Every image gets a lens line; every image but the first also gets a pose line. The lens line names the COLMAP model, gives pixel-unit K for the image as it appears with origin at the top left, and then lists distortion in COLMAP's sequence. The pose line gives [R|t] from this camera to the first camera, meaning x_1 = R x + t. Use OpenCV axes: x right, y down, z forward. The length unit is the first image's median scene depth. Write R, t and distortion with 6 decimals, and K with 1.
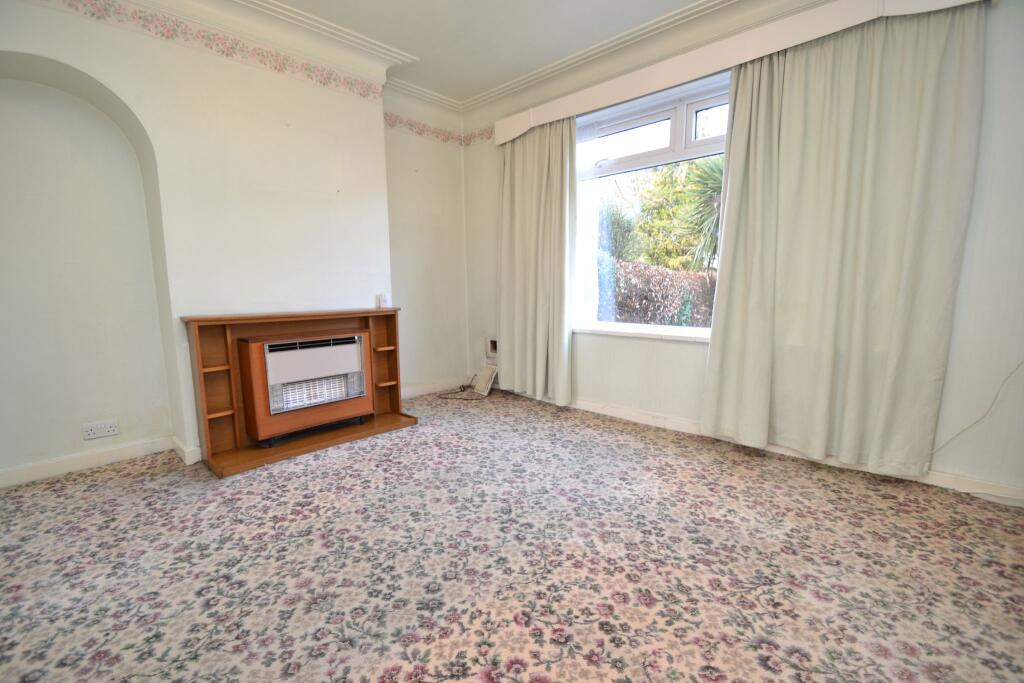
lens RADIAL K [[449.6, 0, 512.0], [0, 449.6, 341.5], [0, 0, 1]] dist [0.009331, -0.000655]
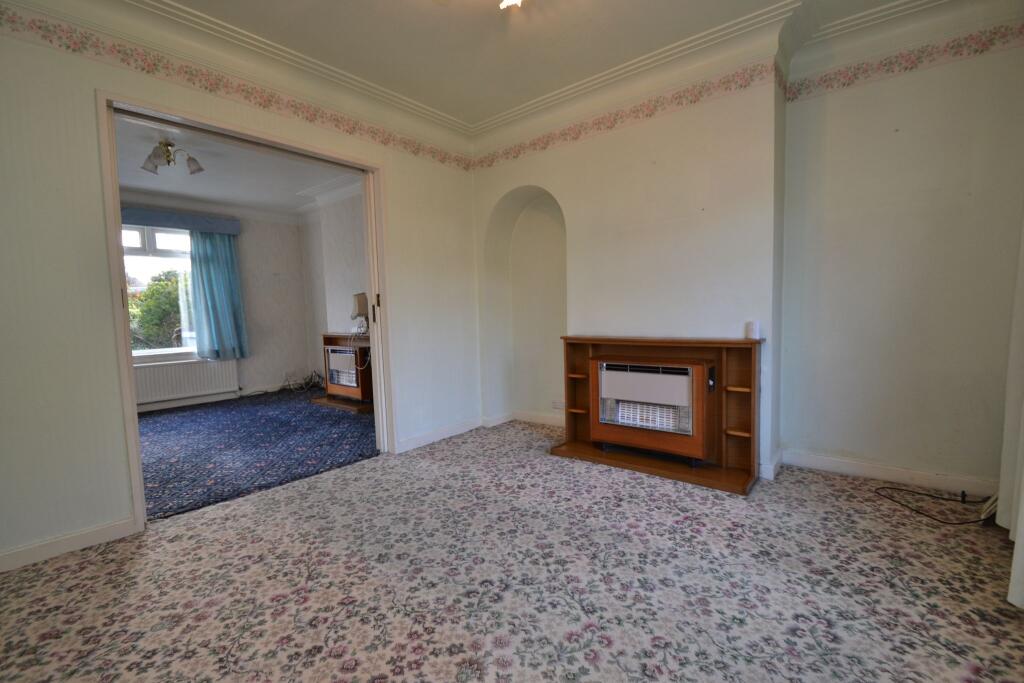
lens RADIAL K [[457.9, 0, 498.2], [0, 457.9, 338.9], [0, 0, 1]] dist [0.000213, -0.006025]
pose [[0.071997, 0.065280, -0.995266, 0.519885], [-0.108488, 0.992448, 0.057247, -0.077393], [0.991487, 0.103853, 0.078536, 0.529981]]
